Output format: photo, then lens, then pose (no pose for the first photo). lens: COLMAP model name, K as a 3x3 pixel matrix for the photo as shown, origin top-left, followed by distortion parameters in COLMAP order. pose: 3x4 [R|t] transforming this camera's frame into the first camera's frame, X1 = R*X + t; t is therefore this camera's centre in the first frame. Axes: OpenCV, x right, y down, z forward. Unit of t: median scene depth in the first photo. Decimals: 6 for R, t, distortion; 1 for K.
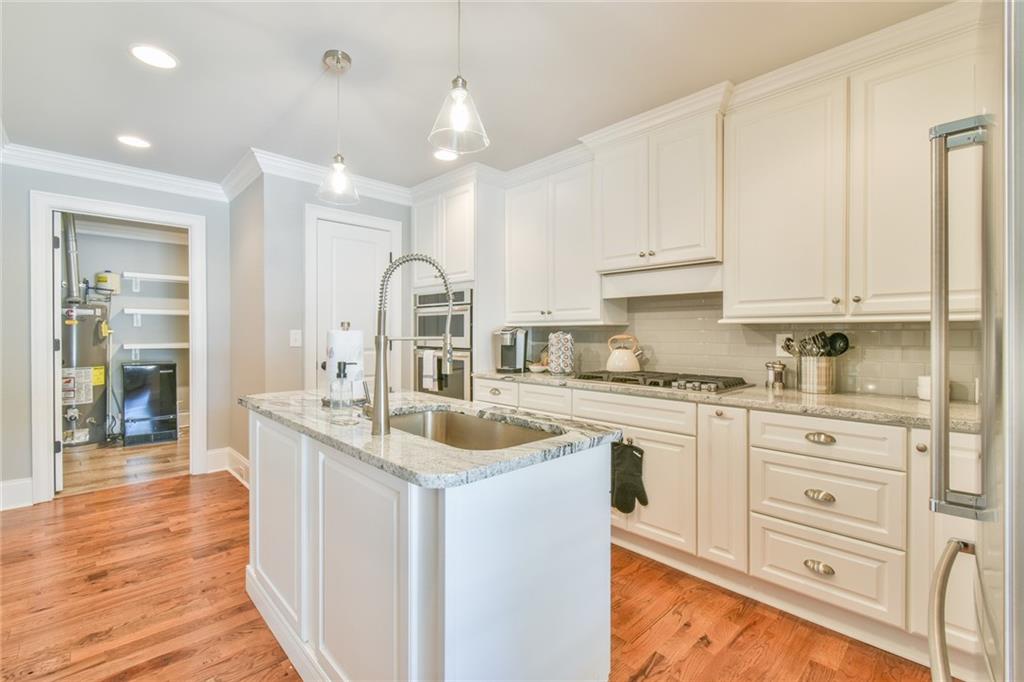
lens RADIAL K [[454.1, 0, 522.0], [0, 454.1, 336.6], [0, 0, 1]] dist [0.000881, -0.000273]
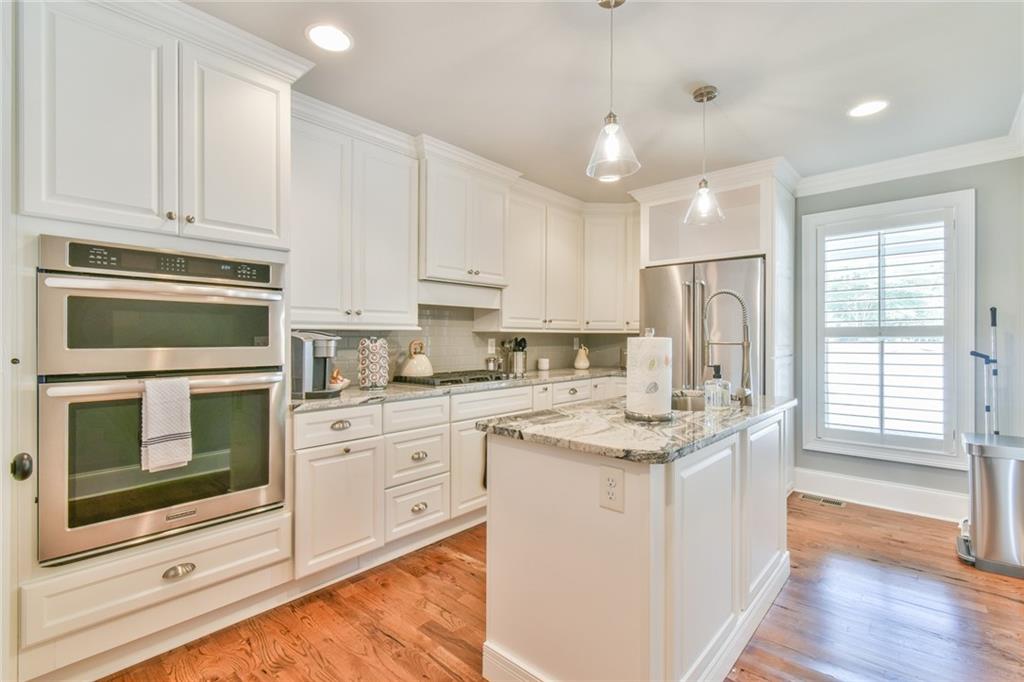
lens RADIAL K [[454.1, 0, 518.9], [0, 454.1, 338.7], [0, 0, 1]] dist [0.000881, -0.000273]
pose [[-0.043715, -0.002485, 0.999041, -0.823492], [0.009414, 0.999951, 0.002899, -0.008857], [-0.999000, 0.009531, -0.043690, 0.834144]]
